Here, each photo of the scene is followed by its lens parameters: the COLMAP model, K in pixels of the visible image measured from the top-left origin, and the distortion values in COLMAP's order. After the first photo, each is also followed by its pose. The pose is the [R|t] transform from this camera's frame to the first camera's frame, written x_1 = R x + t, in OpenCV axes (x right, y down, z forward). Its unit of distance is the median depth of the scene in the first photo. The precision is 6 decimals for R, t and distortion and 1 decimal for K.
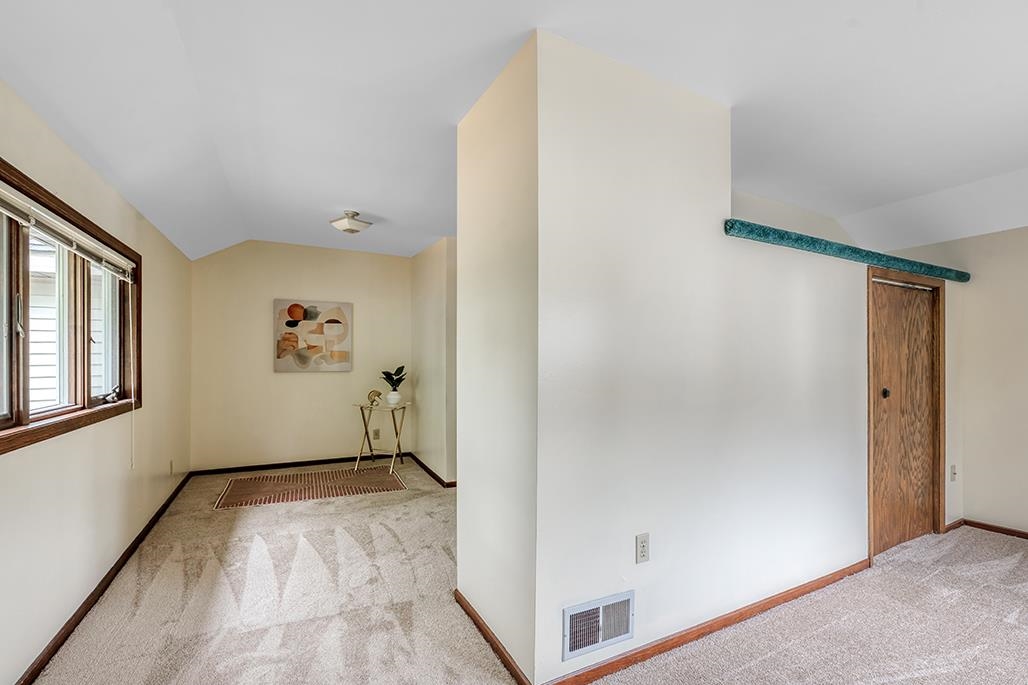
lens RADIAL K [[433.4, 0, 516.3], [0, 433.4, 354.5], [0, 0, 1]] dist [-0.001305, -0.000291]
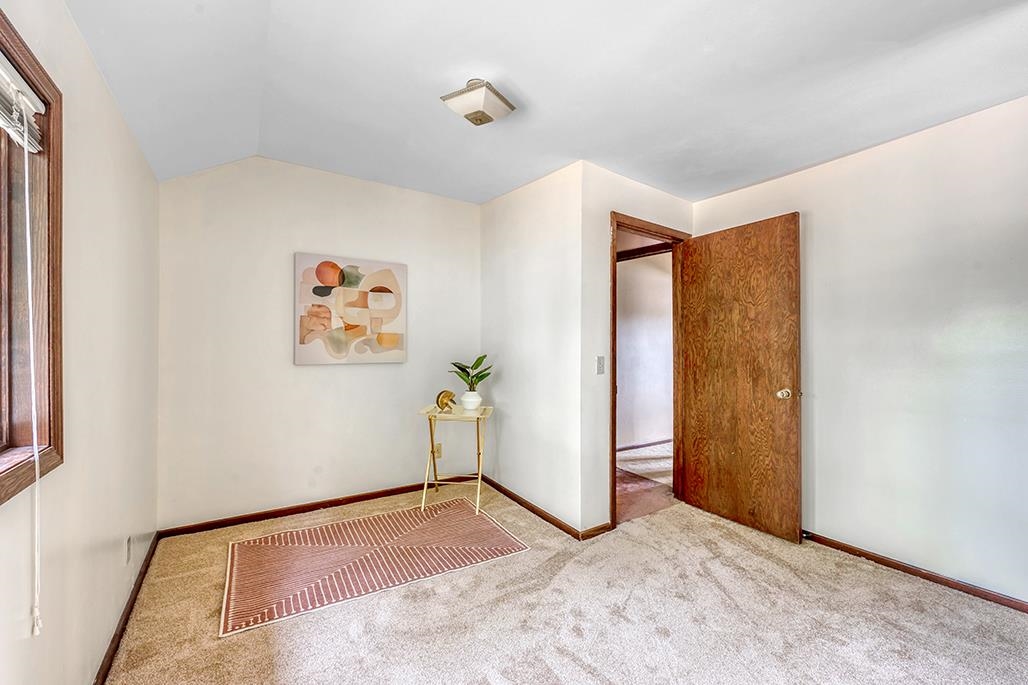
lens RADIAL K [[411.1, 0, 514.0], [0, 411.1, 342.5], [0, 0, 1]] dist [-0.001456, -0.000123]
pose [[0.994033, 0.001605, 0.109068, -0.182500], [-0.002115, 0.999987, 0.004560, 0.002094], [-0.109059, -0.004764, 0.994024, 0.214672]]
